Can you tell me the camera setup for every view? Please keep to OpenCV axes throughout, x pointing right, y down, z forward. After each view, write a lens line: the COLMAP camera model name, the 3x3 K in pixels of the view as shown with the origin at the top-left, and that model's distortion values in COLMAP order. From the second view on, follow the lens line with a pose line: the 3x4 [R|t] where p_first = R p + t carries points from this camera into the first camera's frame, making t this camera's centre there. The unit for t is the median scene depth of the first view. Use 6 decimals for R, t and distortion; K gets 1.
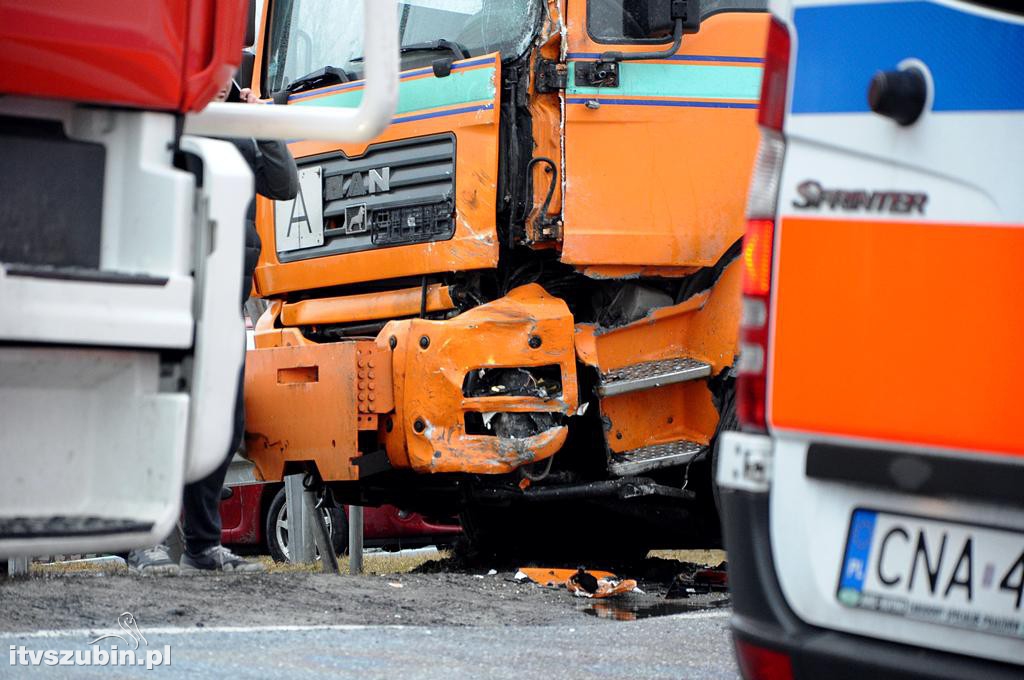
lens RADIAL K [[4306.8, 0, 512.0], [0, 4306.8, 343.4], [0, 0, 1]] dist [1.500003, 0.000000]
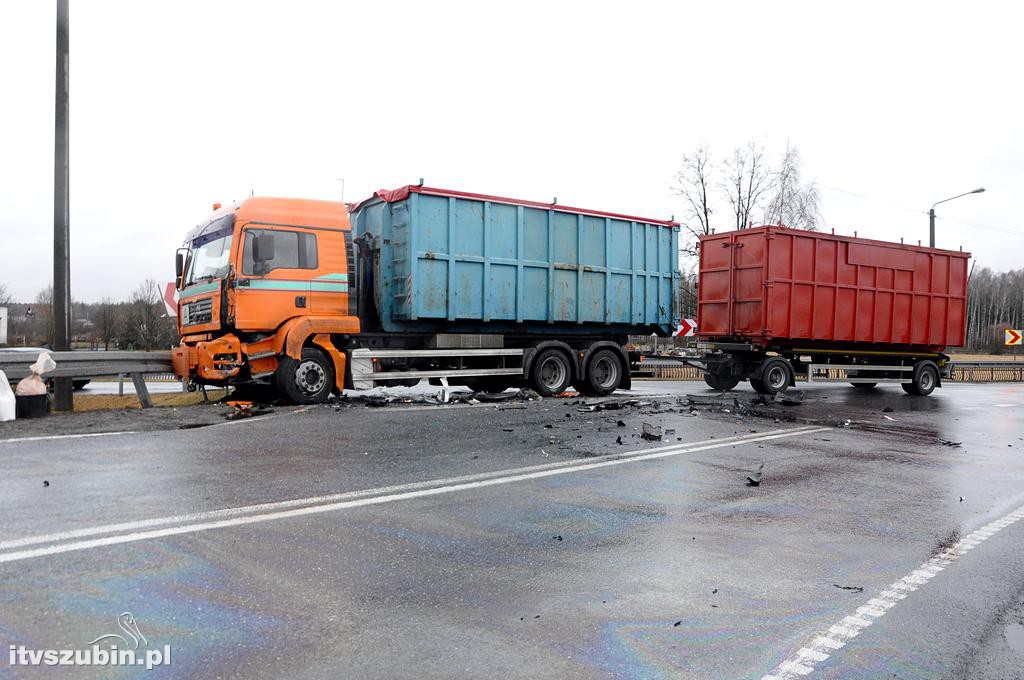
lens RADIAL K [[779.5, 0, 506.4], [0, 779.5, 337.4], [0, 0, 1]] dist [-0.120934, 0.036938]
pose [[0.983031, -0.006110, 0.183340, 0.130429], [0.004056, 0.999925, 0.011577, -0.017434], [-0.183397, -0.010637, 0.982981, 0.226195]]
